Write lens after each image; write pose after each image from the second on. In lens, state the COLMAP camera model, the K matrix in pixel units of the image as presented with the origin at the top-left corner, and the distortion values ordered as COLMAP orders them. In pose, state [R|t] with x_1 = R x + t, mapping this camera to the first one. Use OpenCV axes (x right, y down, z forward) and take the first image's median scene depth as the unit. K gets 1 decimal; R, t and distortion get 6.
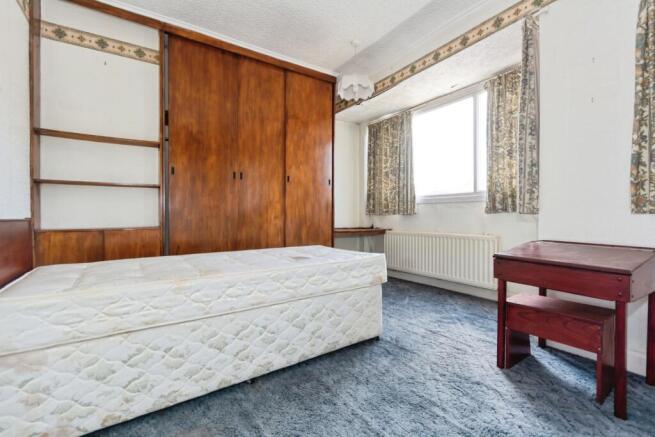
lens RADIAL K [[286.7, 0, 327.5], [0, 286.7, 218.5], [0, 0, 1]] dist [-0.000294, -0.000170]
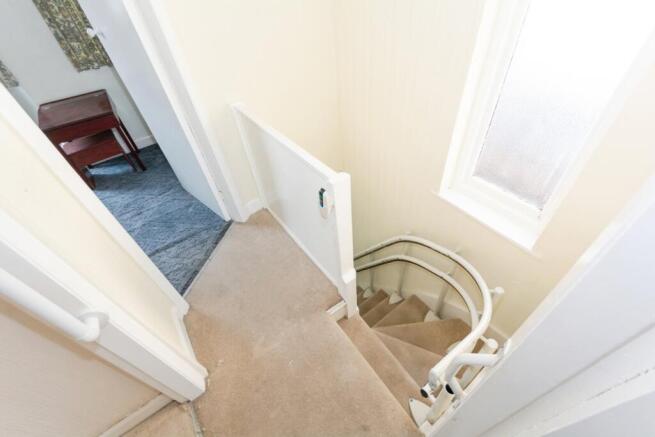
lens RADIAL K [[284.6, 0, 329.7], [0, 284.6, 215.4], [0, 0, 1]] dist [0.001279, 0.000249]
pose [[-0.039758, -0.687470, 0.725123, -0.447274], [0.091621, 0.720132, 0.687761, -0.232191], [-0.995000, 0.093781, 0.034356, -0.258496]]
